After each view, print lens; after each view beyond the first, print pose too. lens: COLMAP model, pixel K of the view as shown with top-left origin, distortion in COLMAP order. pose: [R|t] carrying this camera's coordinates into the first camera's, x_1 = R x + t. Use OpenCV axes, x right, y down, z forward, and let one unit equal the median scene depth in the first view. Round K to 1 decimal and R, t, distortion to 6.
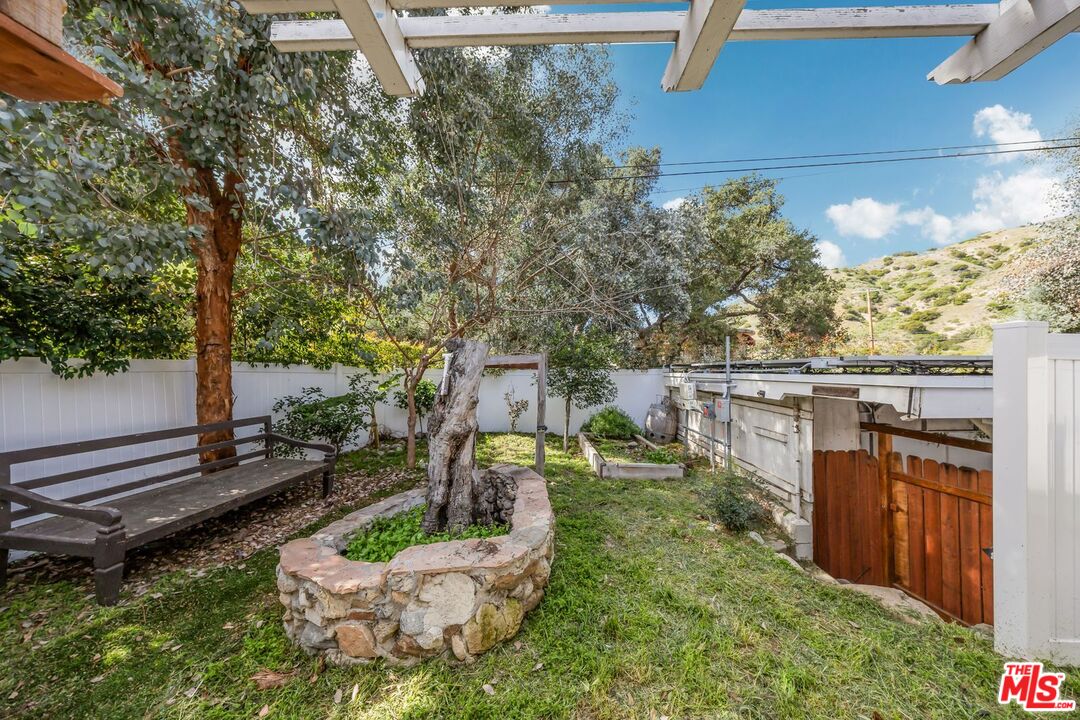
lens RADIAL K [[331.9, 0, 526.6], [0, 331.9, 362.4], [0, 0, 1]] dist [0.000697, -0.000206]
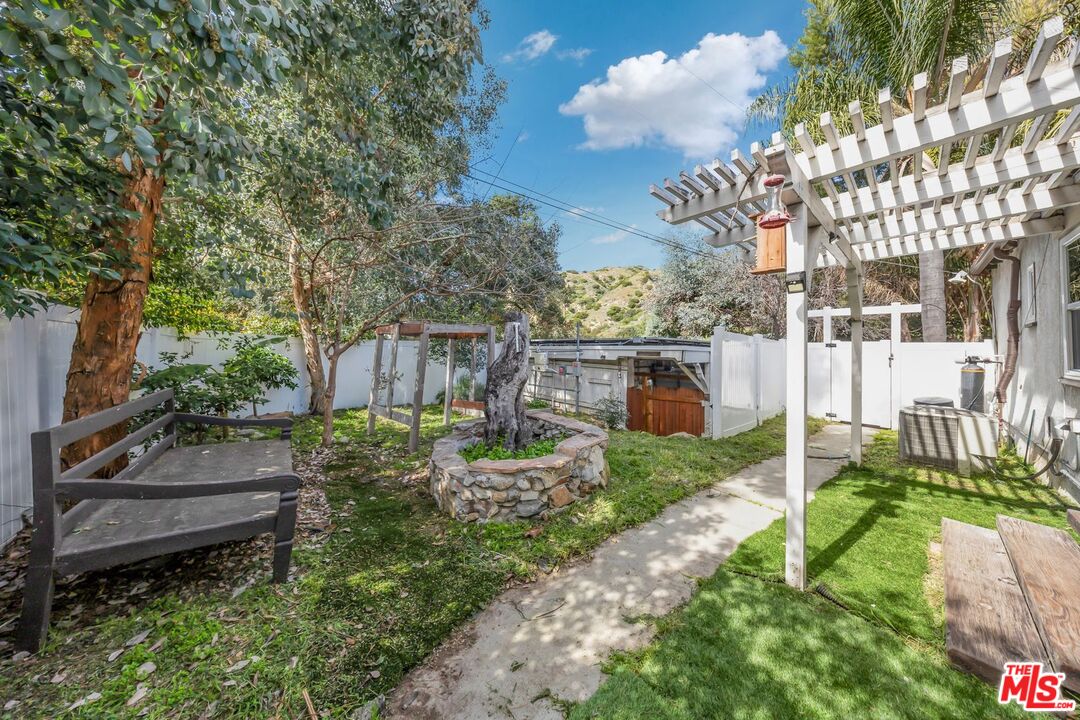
lens RADIAL K [[368.1, 0, 520.9], [0, 368.1, 333.6], [0, 0, 1]] dist [0.000469, 0.000011]
pose [[0.722683, 0.049454, 0.689408, -1.020256], [-0.036566, 0.998776, -0.033315, 0.056553], [-0.690212, -0.001133, 0.723606, -0.089098]]
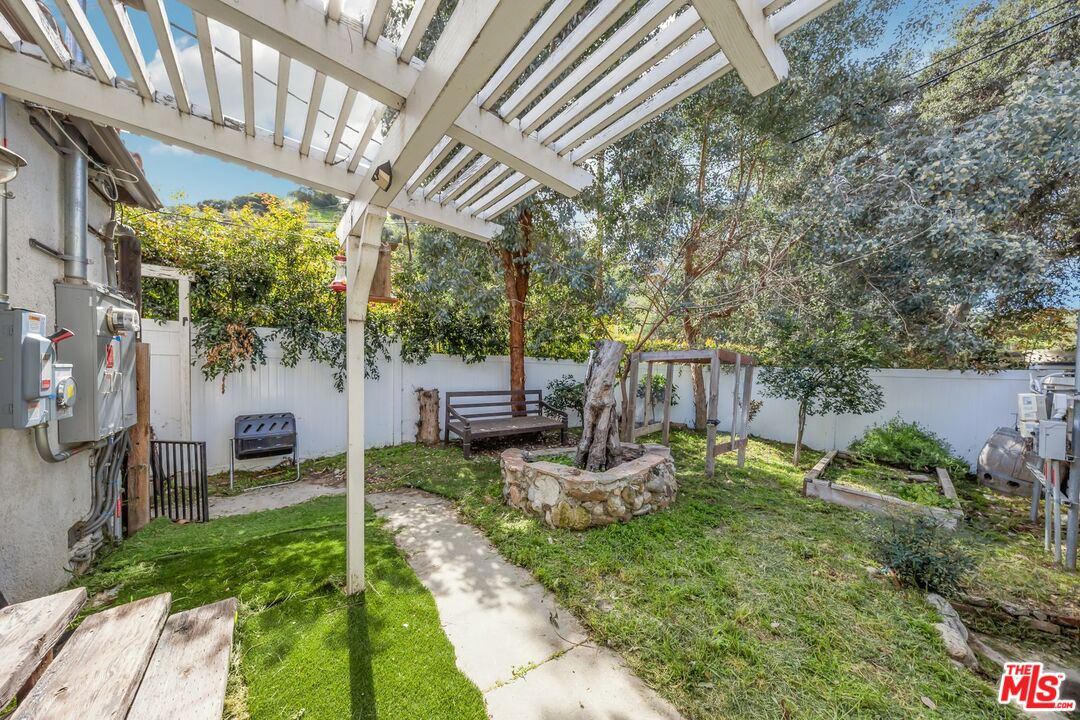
lens RADIAL K [[331.9, 0, 526.6], [0, 331.9, 362.4], [0, 0, 1]] dist [0.000697, -0.000206]
pose [[0.634058, 0.013293, -0.773171, 0.547222], [-0.007895, 0.999911, 0.010716, 0.010495], [0.773245, -0.000690, 0.634107, -0.103633]]
